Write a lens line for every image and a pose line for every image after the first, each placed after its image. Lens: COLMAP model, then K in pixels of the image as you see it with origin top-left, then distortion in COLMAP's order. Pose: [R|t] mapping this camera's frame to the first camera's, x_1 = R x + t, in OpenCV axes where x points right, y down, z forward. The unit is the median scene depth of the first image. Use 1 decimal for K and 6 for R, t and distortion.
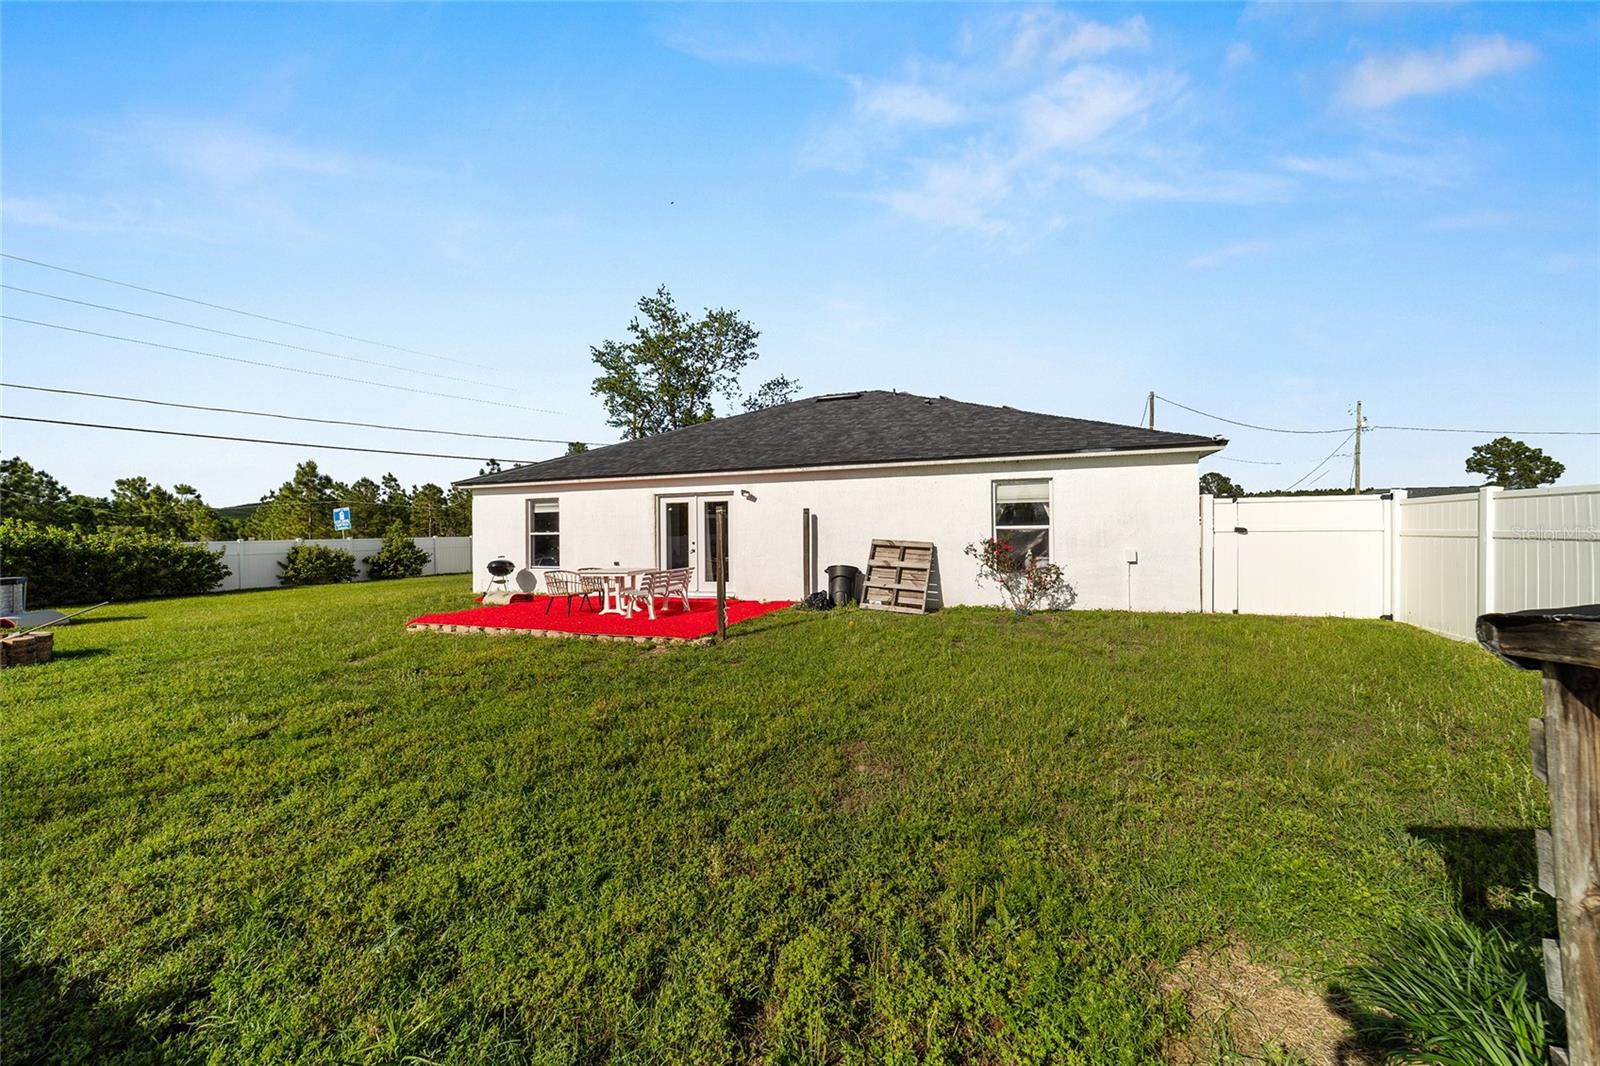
lens RADIAL K [[612.8, 0, 801.0], [0, 612.8, 534.8], [0, 0, 1]] dist [-0.015610, 0.007192]
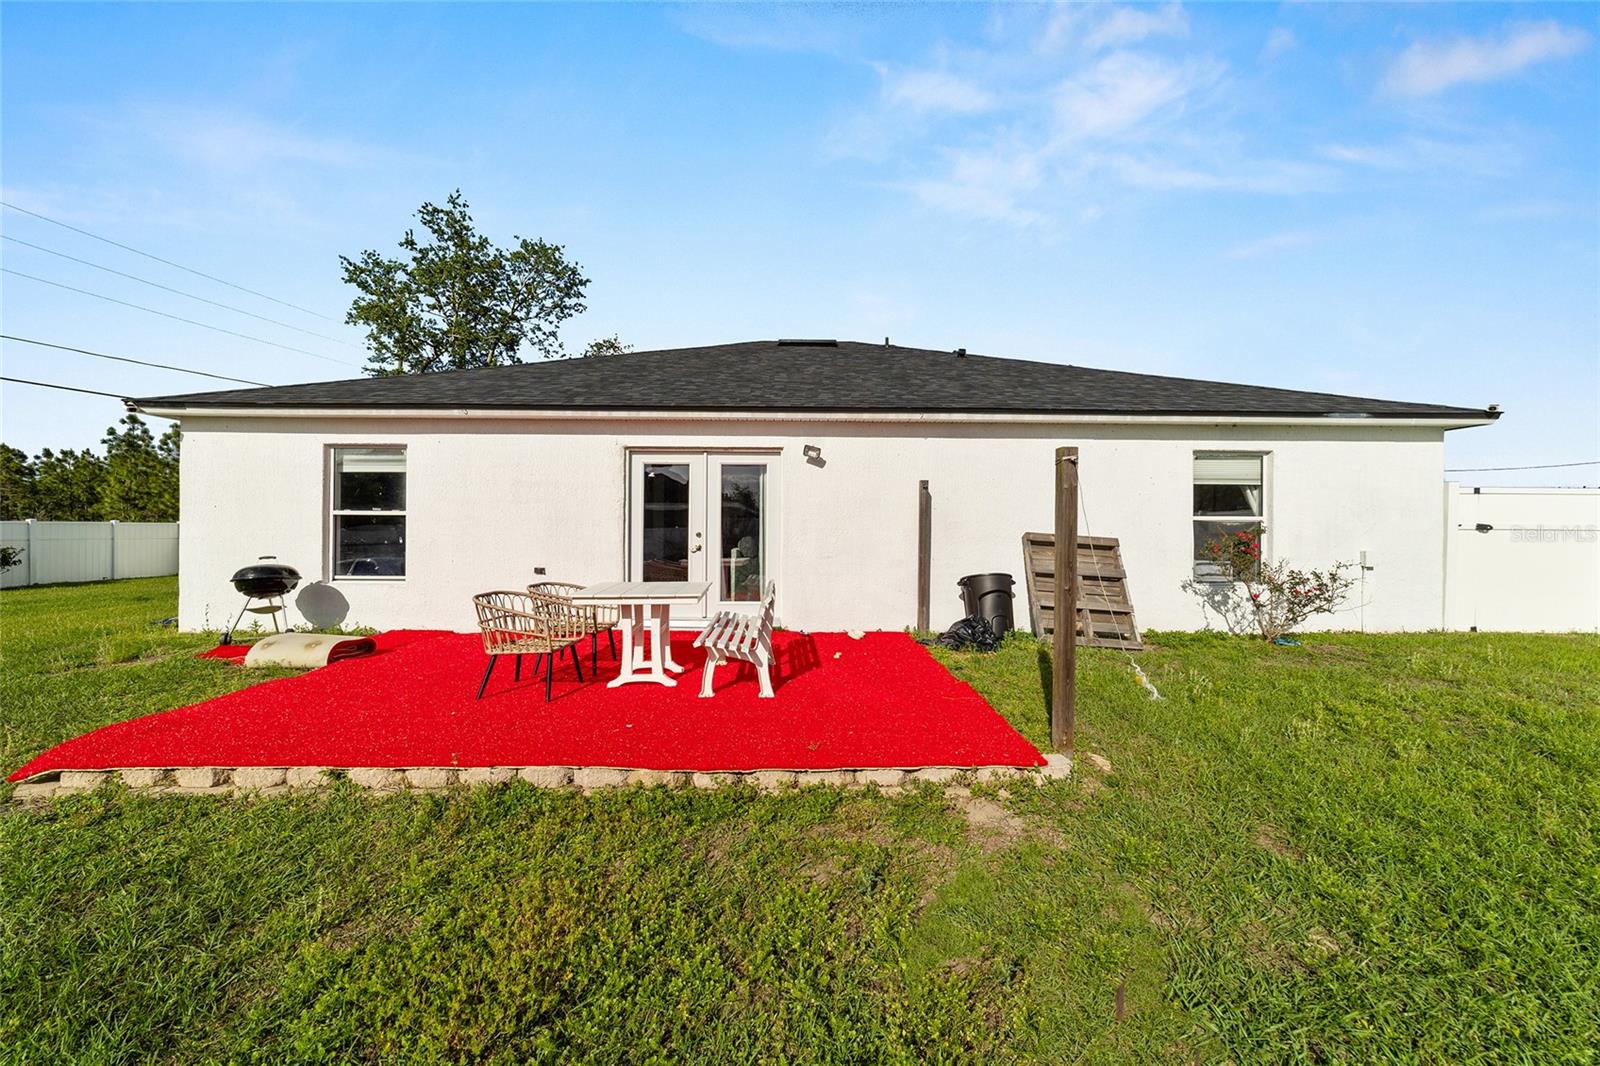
lens RADIAL K [[612.8, 0, 800.3], [0, 612.8, 532.9], [0, 0, 1]] dist [-0.015610, 0.007192]
pose [[0.929181, 0.015495, 0.369301, -0.275214], [-0.015608, 0.999875, -0.002682, 0.010682], [-0.369296, -0.003272, 0.929306, 0.394841]]
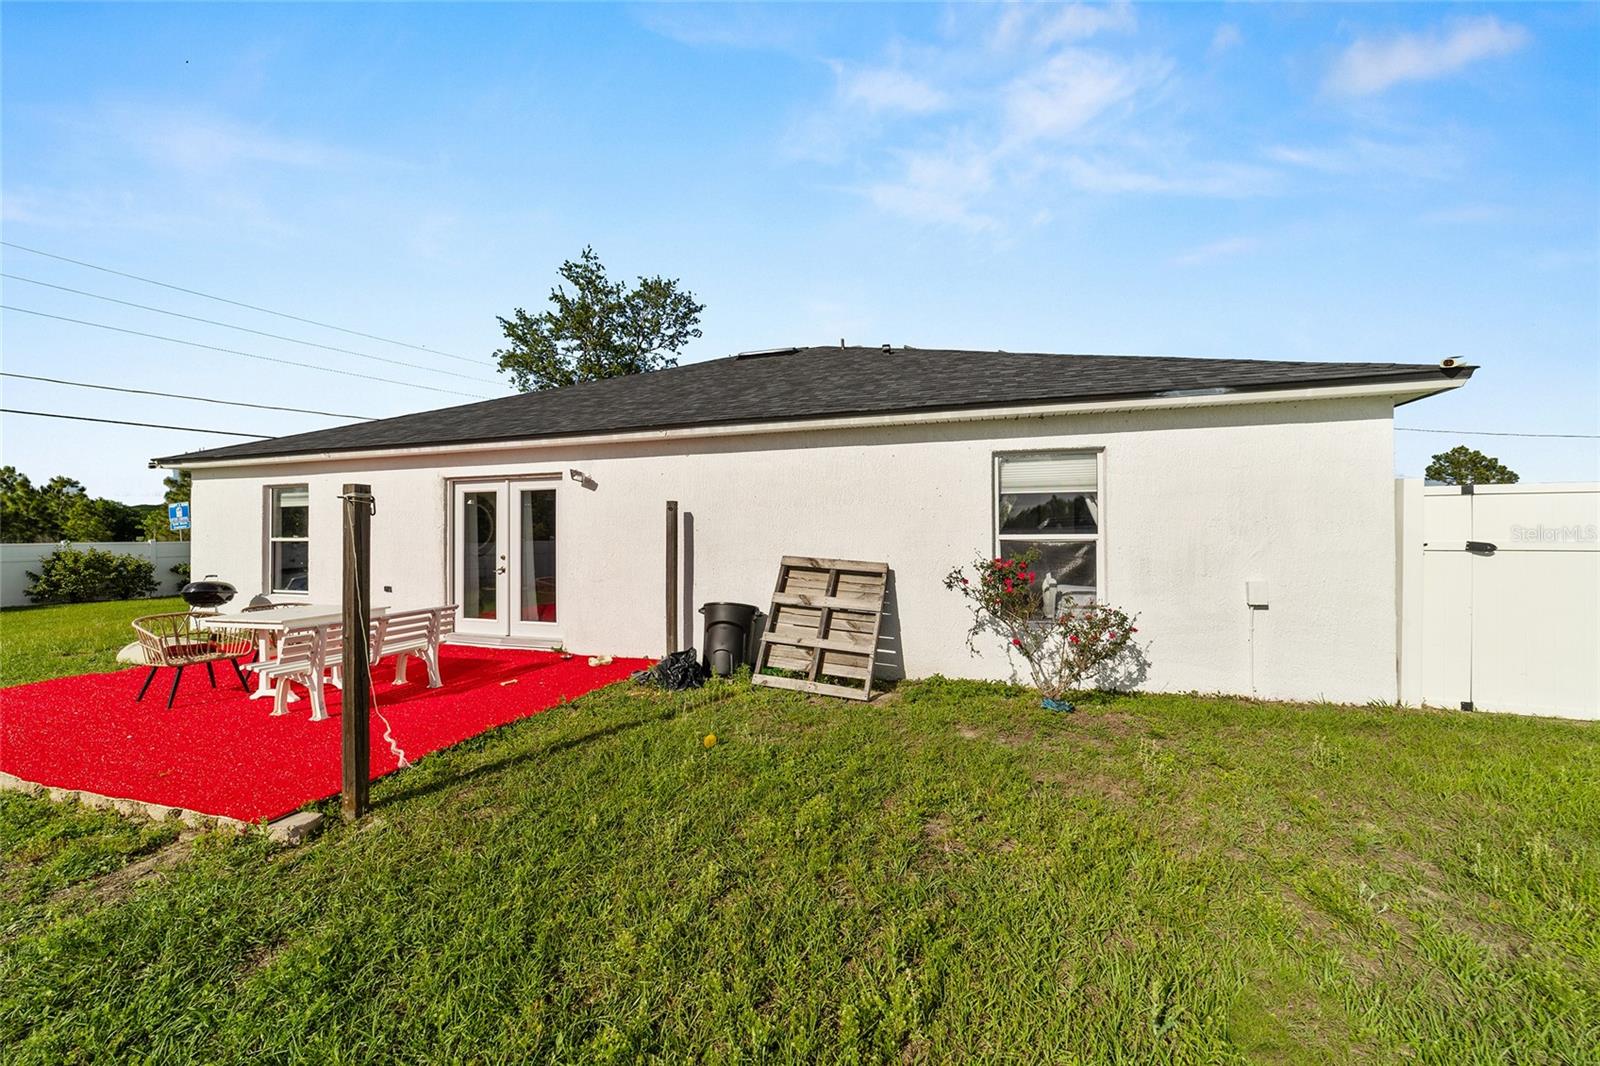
lens RADIAL K [[612.8, 0, 809.1], [0, 612.8, 534.2], [0, 0, 1]] dist [-0.015610, 0.007192]
pose [[0.998938, 0.006521, 0.045605, 0.092464], [-0.006359, 0.999973, -0.003687, -0.008846], [-0.045628, 0.003393, 0.998953, 0.347393]]
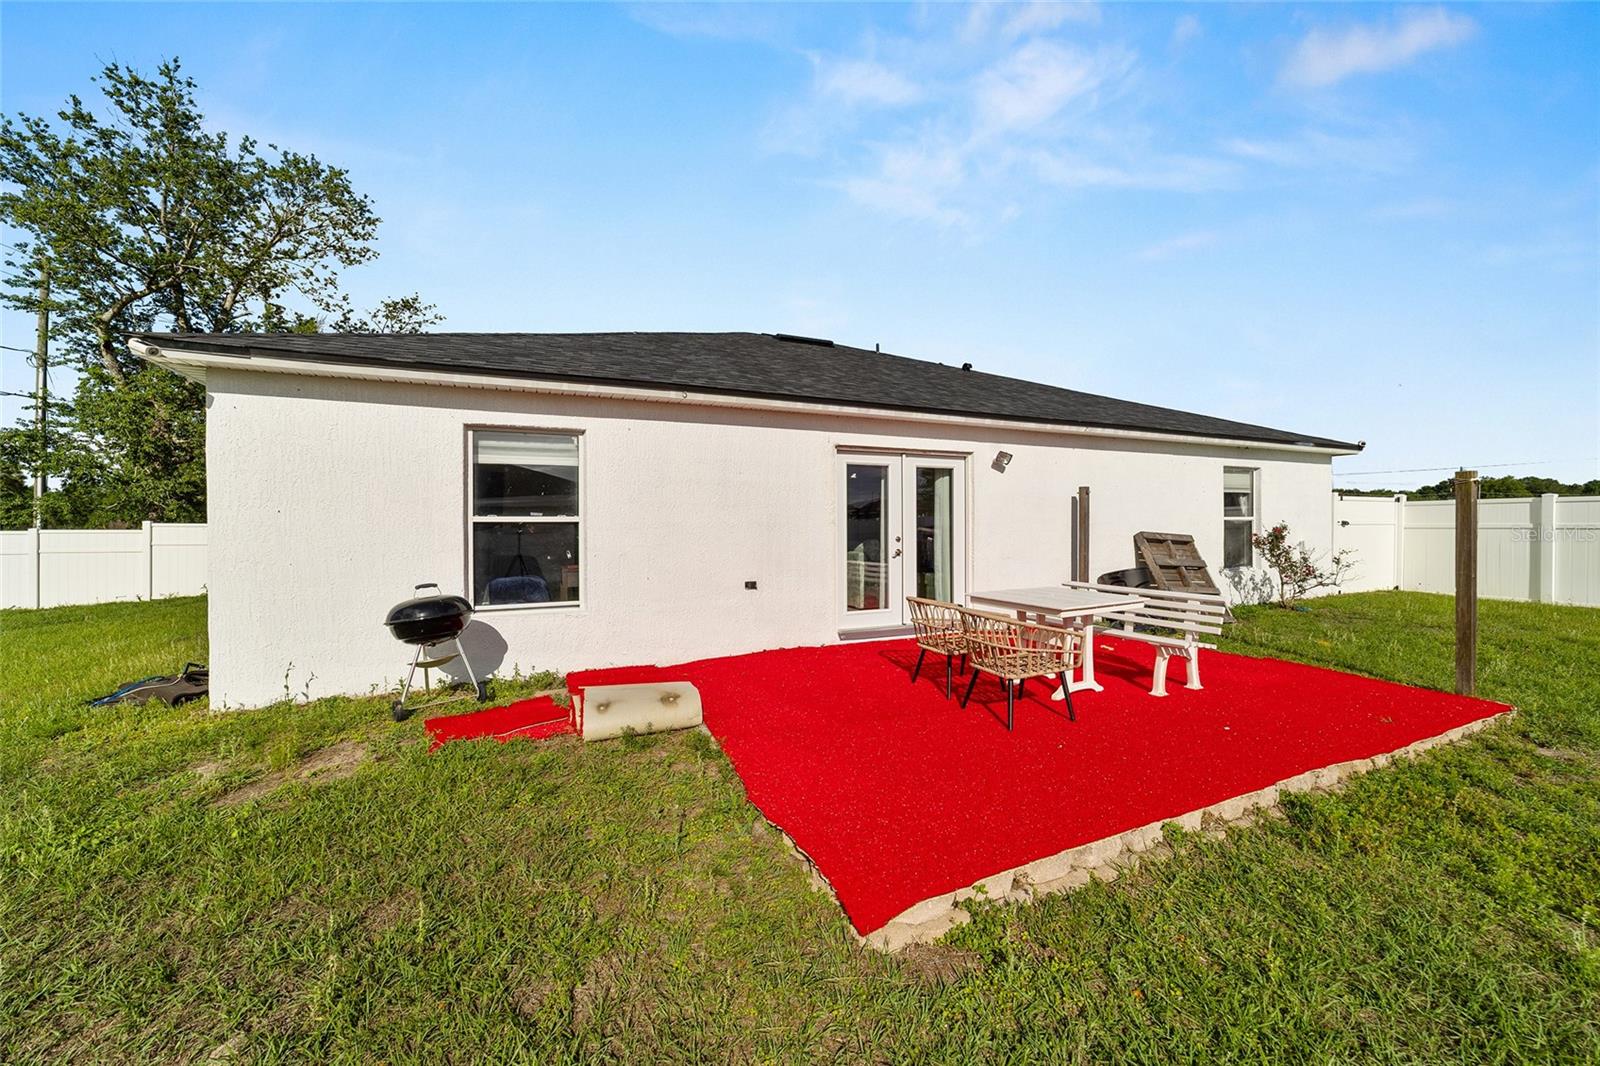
lens RADIAL K [[612.8, 0, 806.5], [0, 612.8, 530.4], [0, 0, 1]] dist [-0.015610, 0.007192]
pose [[0.702525, 0.001242, 0.711658, -0.577809], [0.000466, 0.999997, -0.002206, 0.006012], [-0.711658, 0.001881, 0.702523, 0.614061]]
